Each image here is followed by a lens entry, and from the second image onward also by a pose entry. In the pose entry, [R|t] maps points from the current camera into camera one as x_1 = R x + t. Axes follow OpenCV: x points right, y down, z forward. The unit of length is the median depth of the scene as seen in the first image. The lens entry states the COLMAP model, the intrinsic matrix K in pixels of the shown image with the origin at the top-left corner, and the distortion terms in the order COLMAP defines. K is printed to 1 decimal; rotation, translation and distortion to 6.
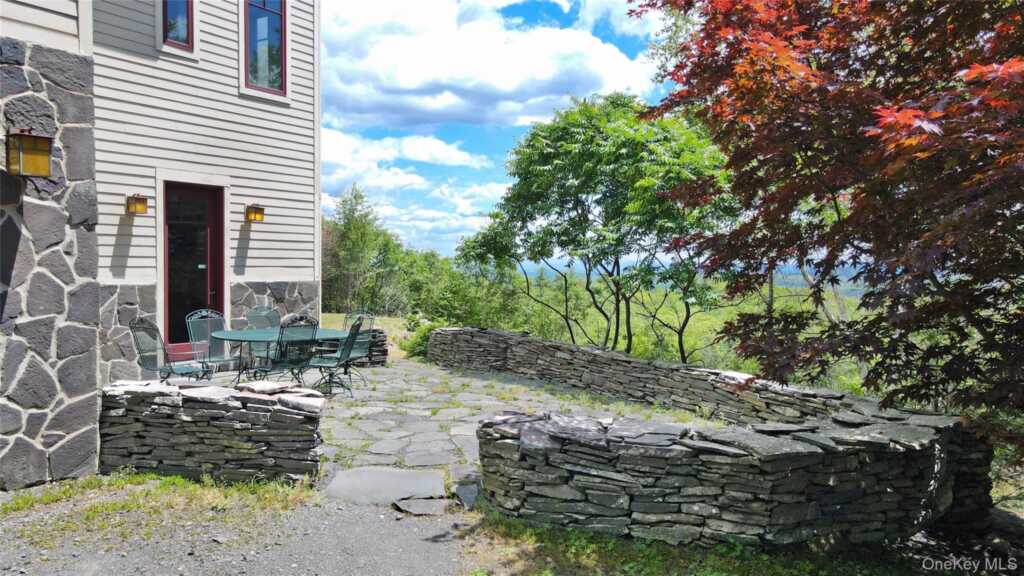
lens RADIAL K [[773.1, 0, 512.2], [0, 773.1, 287.8], [0, 0, 1]] dist [0.012354, 0.002395]
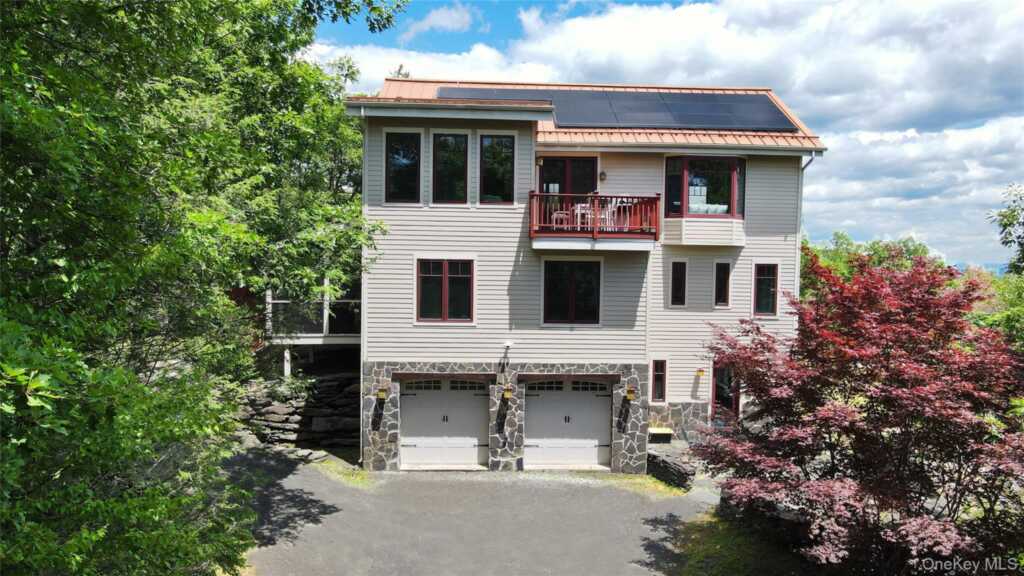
lens RADIAL K [[773.1, 0, 512.4], [0, 773.1, 288.6], [0, 0, 1]] dist [0.012354, 0.002395]
pose [[0.573860, 0.036712, -0.818130, 2.178601], [-0.029074, 0.999278, 0.024447, -0.747309], [0.818437, 0.009757, 0.574513, -1.730078]]
